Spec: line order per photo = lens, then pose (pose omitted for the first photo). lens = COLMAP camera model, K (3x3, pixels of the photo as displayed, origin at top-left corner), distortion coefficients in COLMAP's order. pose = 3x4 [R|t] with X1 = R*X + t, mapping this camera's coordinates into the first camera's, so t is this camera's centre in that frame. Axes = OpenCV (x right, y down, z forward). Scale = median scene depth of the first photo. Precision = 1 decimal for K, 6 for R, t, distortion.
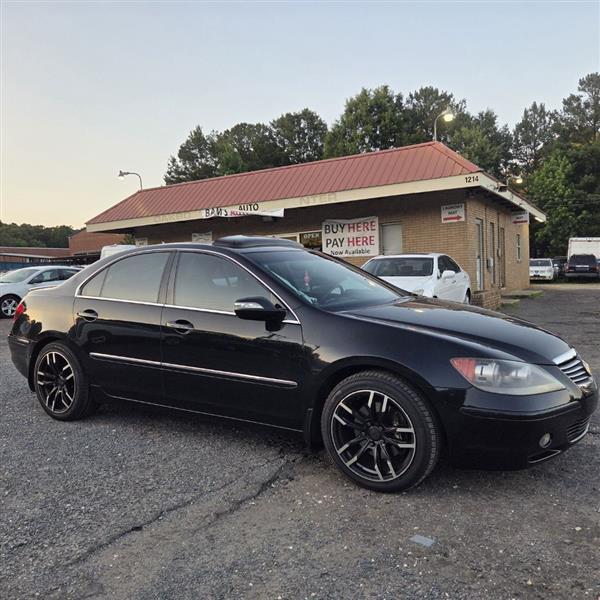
lens RADIAL K [[537.1, 0, 307.8], [0, 537.1, 307.8], [0, 0, 1]] dist [0.075404, -0.063016]
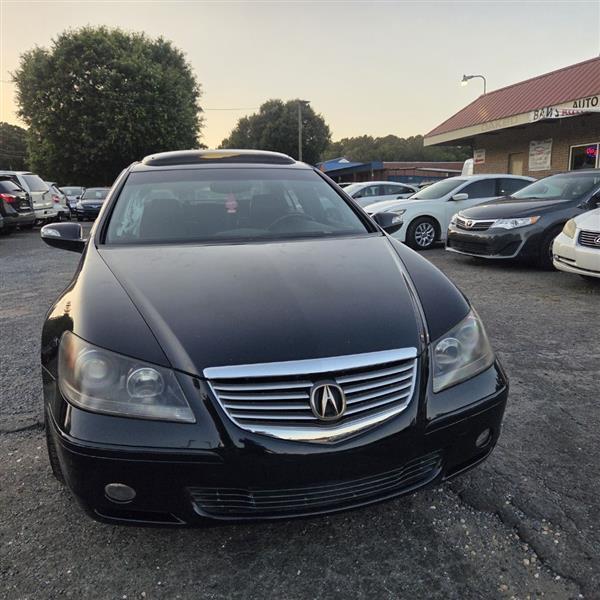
lens RADIAL K [[537.1, 0, 291.6], [0, 537.1, 302.6], [0, 0, 1]] dist [0.075404, -0.063016]
pose [[0.714780, 0.159120, -0.681007, 0.169560], [-0.058290, 0.983939, 0.168721, -0.013691], [0.696916, -0.080903, 0.712575, 0.128843]]
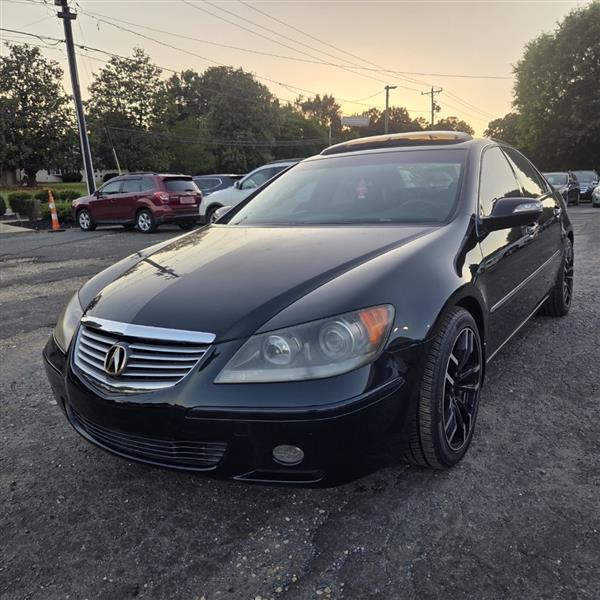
lens RADIAL K [[537.1, 0, 303.1], [0, 537.1, 302.3], [0, 0, 1]] dist [0.075404, -0.063016]
pose [[-0.032801, 0.233599, -0.971780, 0.220980], [-0.042119, 0.971116, 0.234861, -0.020591], [0.998574, 0.048634, -0.022014, 0.252023]]
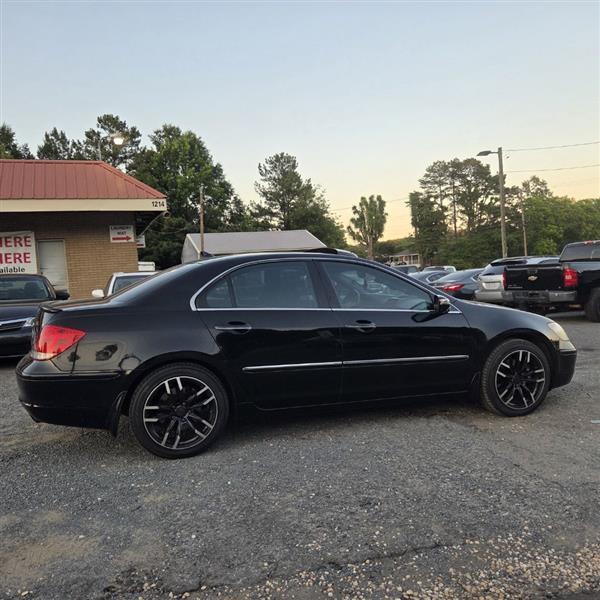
lens RADIAL K [[534.8, 0, 298.7], [0, 534.8, 301.5], [0, 0, 1]] dist [0.069401, -0.032058]
pose [[0.645190, -0.037539, 0.763100, -0.278151], [0.079331, 0.996685, -0.018044, -0.001633], [-0.759893, 0.072179, 0.646029, 0.088416]]
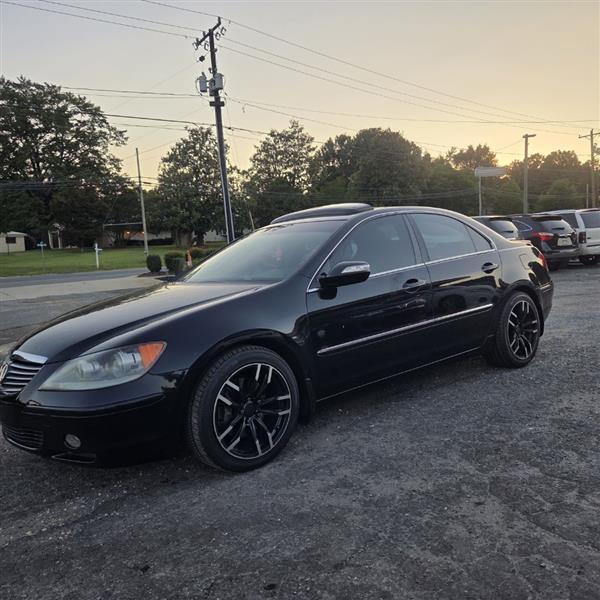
lens RADIAL K [[537.1, 0, 302.1], [0, 537.1, 299.7], [0, 0, 1]] dist [0.075404, -0.063016]
pose [[-0.314358, 0.135243, -0.939621, 0.247554], [-0.006017, 0.989496, 0.144435, -0.030399], [0.949285, 0.051058, -0.310242, 0.362941]]
